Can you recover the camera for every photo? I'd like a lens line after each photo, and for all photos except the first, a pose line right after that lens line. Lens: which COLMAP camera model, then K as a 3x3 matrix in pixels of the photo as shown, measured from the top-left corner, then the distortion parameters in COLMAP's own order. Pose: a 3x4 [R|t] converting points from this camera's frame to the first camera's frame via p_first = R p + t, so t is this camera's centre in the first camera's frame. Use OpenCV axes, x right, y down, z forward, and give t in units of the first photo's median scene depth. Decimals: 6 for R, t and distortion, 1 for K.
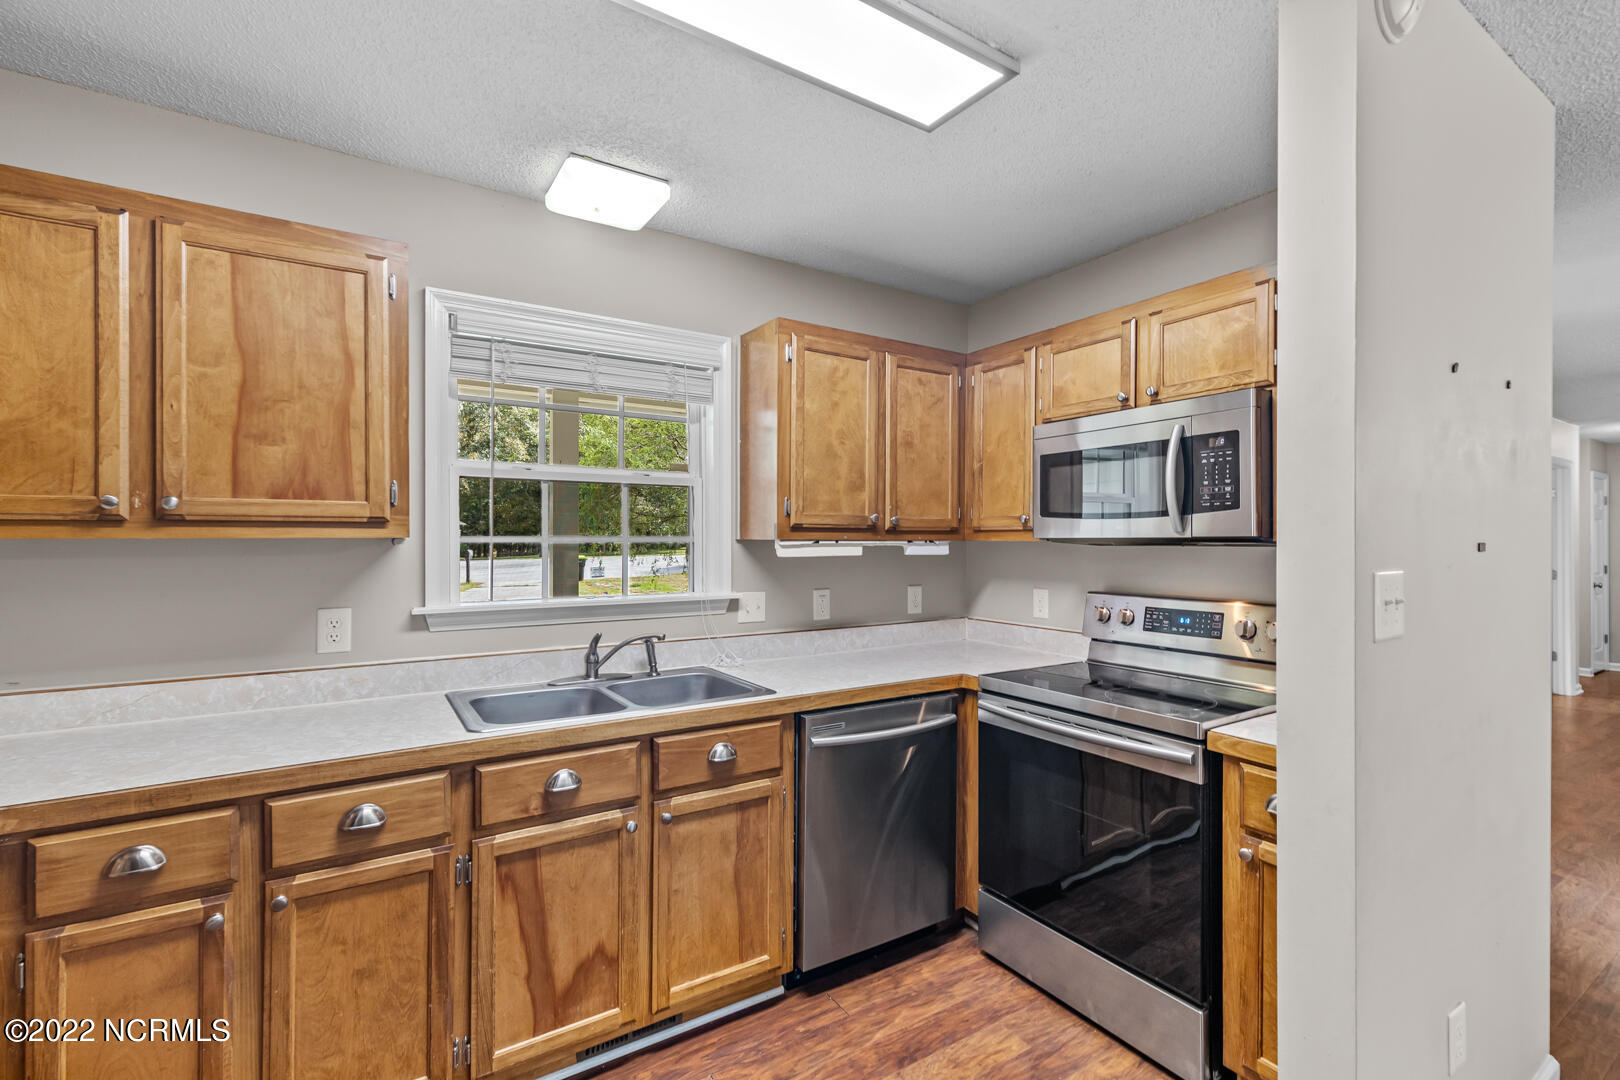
lens RADIAL K [[736.0, 0, 822.7], [0, 736.0, 539.7], [0, 0, 1]] dist [0.004038, -0.000943]
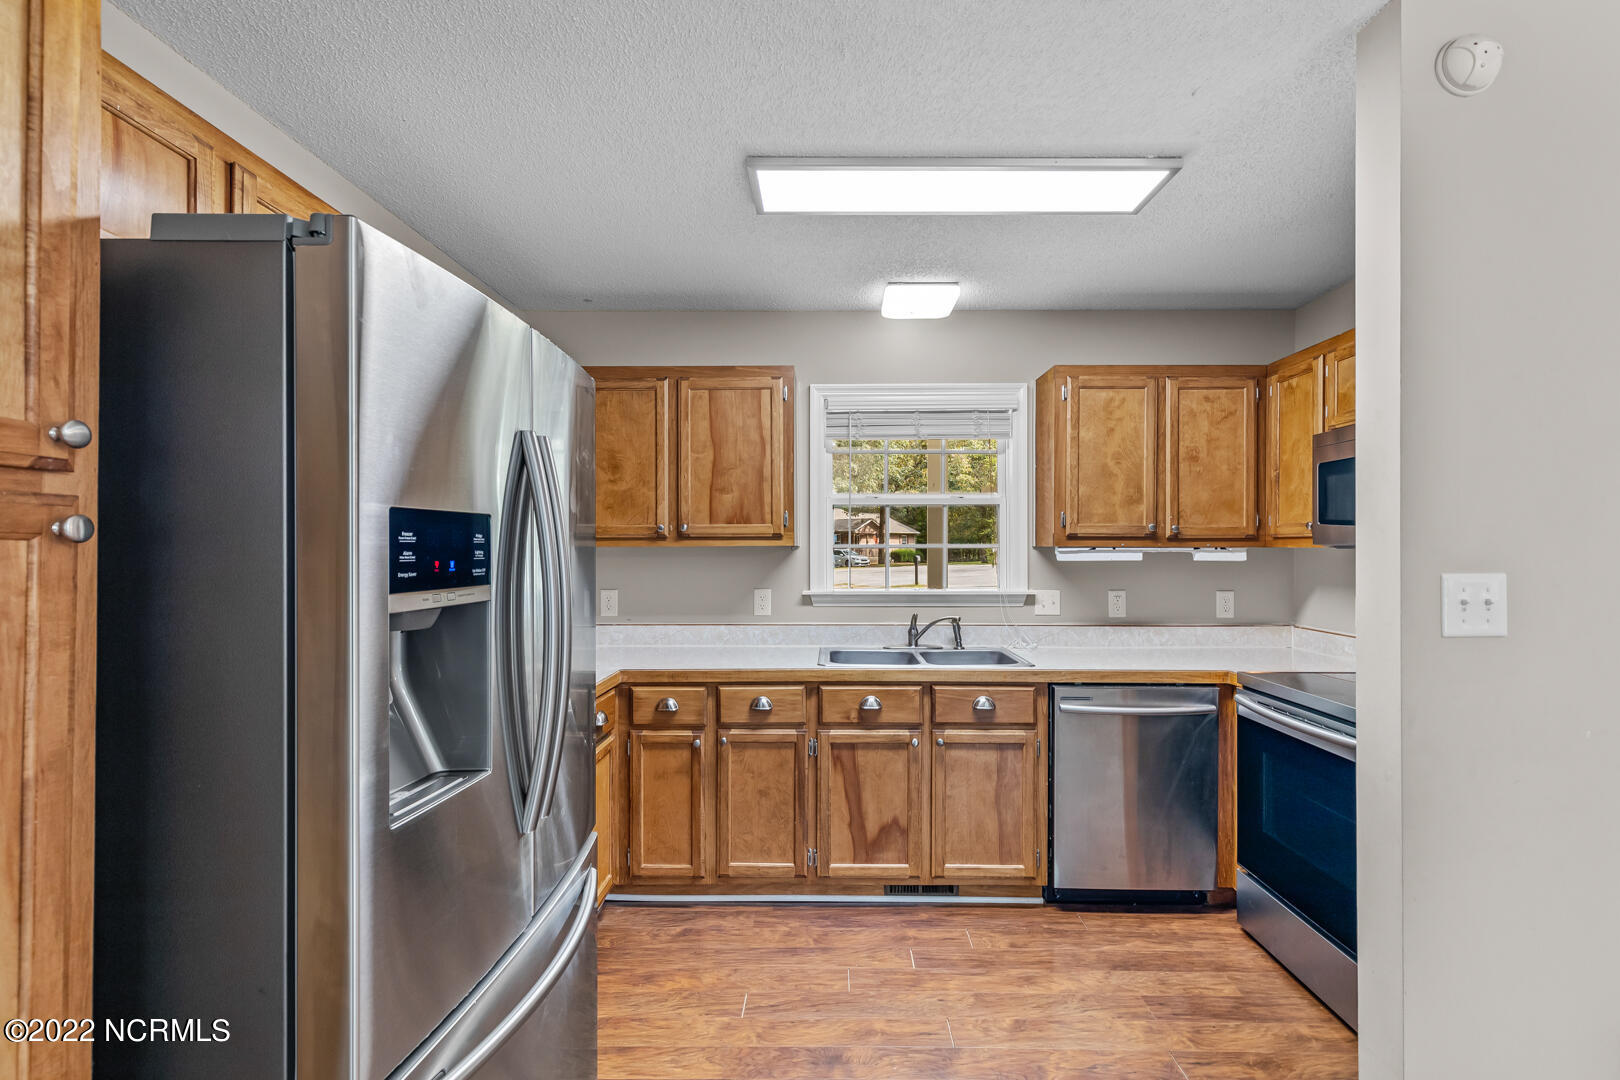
lens RADIAL K [[763.0, 0, 805.8], [0, 763.0, 543.9], [0, 0, 1]] dist [0.003341, -0.000390]
pose [[0.815356, -0.003180, -0.578951, 0.420452], [0.001557, 0.999993, -0.003299, -0.001316], [0.578958, 0.001788, 0.815356, -0.346509]]
